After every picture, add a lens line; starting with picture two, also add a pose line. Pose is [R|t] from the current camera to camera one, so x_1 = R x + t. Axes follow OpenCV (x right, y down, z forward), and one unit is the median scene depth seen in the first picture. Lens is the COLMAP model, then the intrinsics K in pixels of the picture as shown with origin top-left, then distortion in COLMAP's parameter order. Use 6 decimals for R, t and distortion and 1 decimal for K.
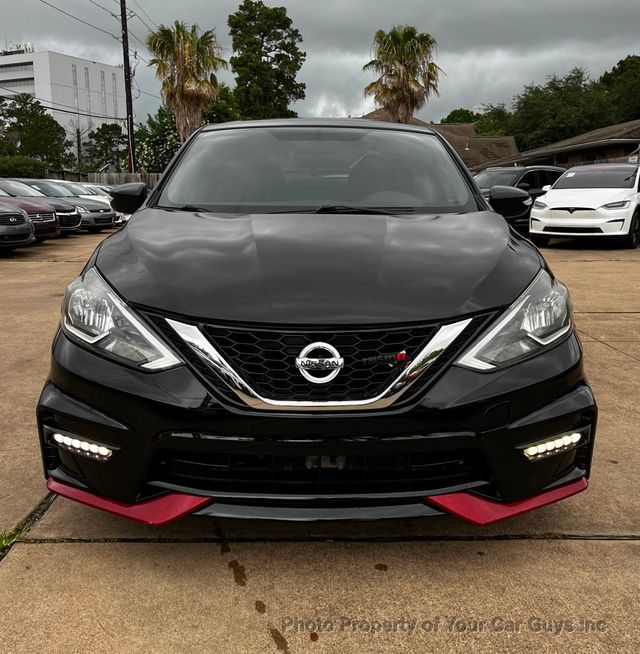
lens RADIAL K [[690.5, 0, 320.9], [0, 690.5, 309.2], [0, 0, 1]] dist [0.009756, 0.019517]
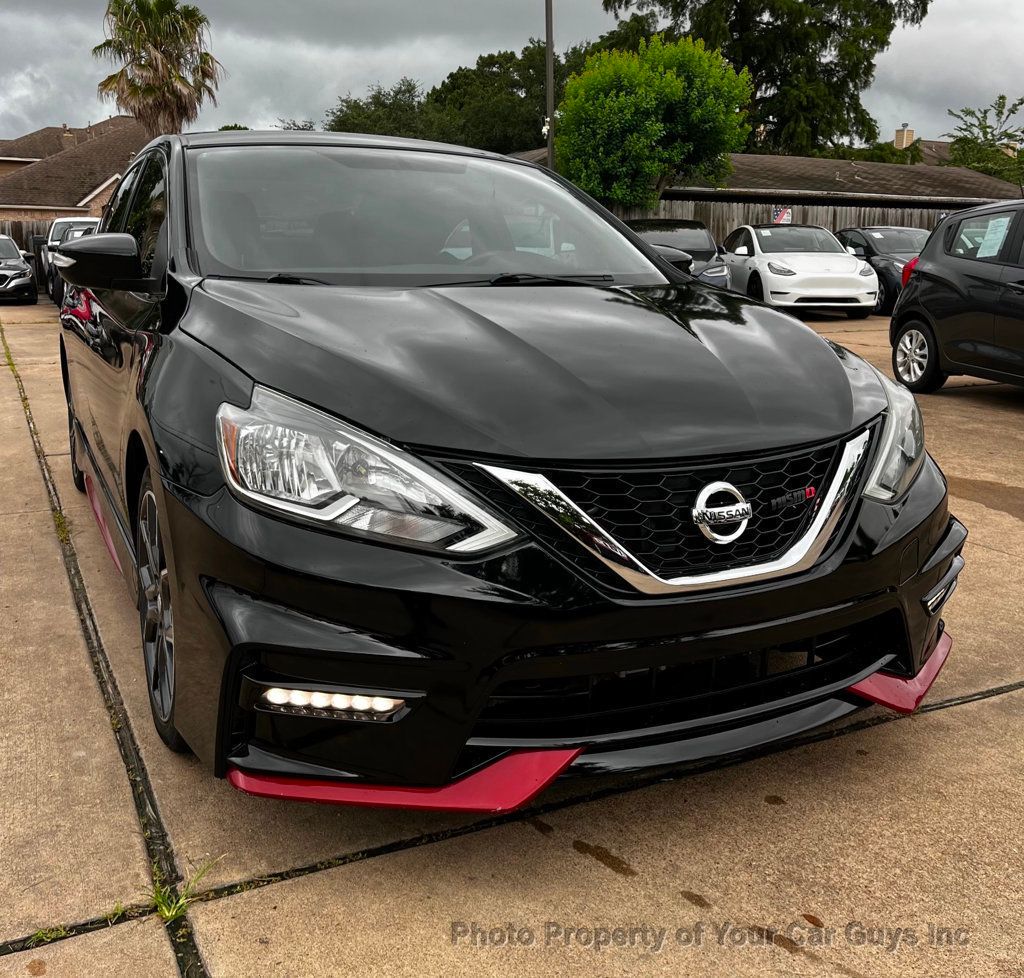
lens RADIAL K [[1012.4, 0, 508.4], [0, 1012.4, 429.8], [0, 0, 1]] dist [0.015140, 0.012994]
pose [[0.907229, -0.066788, 0.415301, -0.566381], [0.063359, 0.997747, 0.022047, -0.034914], [-0.415838, 0.006311, 0.909417, 0.195181]]
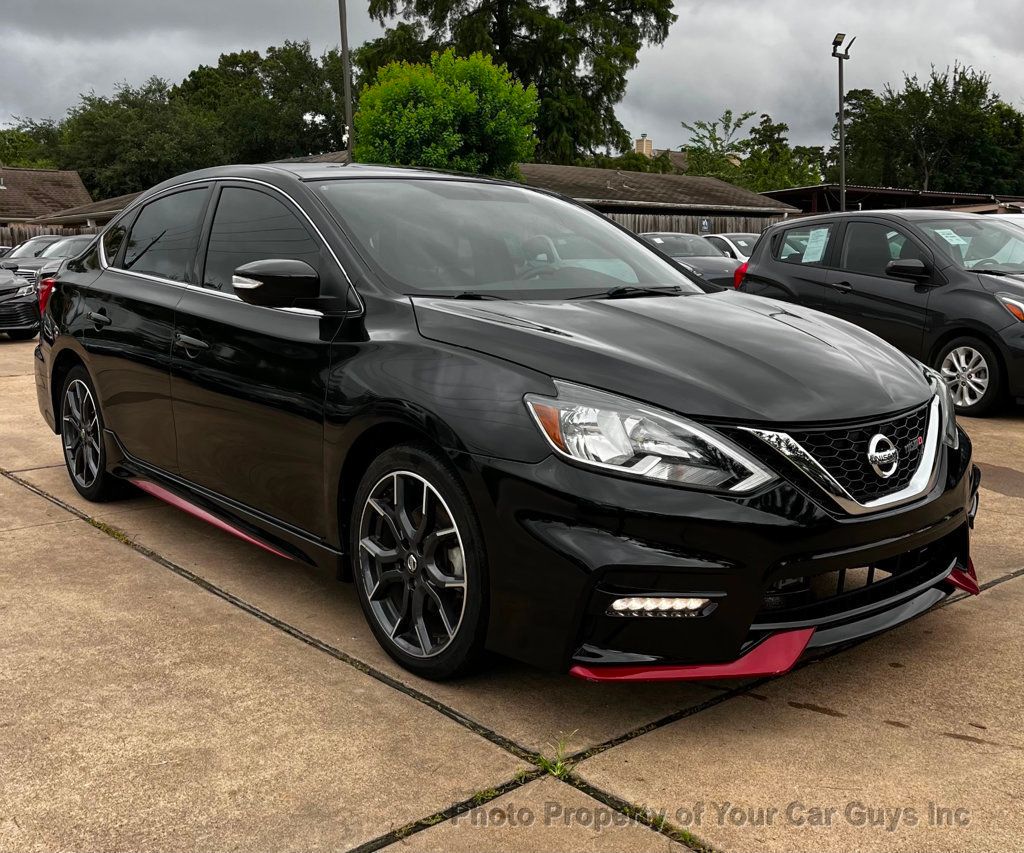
lens RADIAL K [[1001.6, 0, 512.0], [0, 1001.6, 426.5], [0, 0, 1]] dist [0.021104, 0.009601]
pose [[0.789158, -0.105210, 0.605112, -1.175426], [0.105344, 0.993805, 0.035406, -0.061135], [-0.605088, 0.035804, 0.795353, 0.212630]]
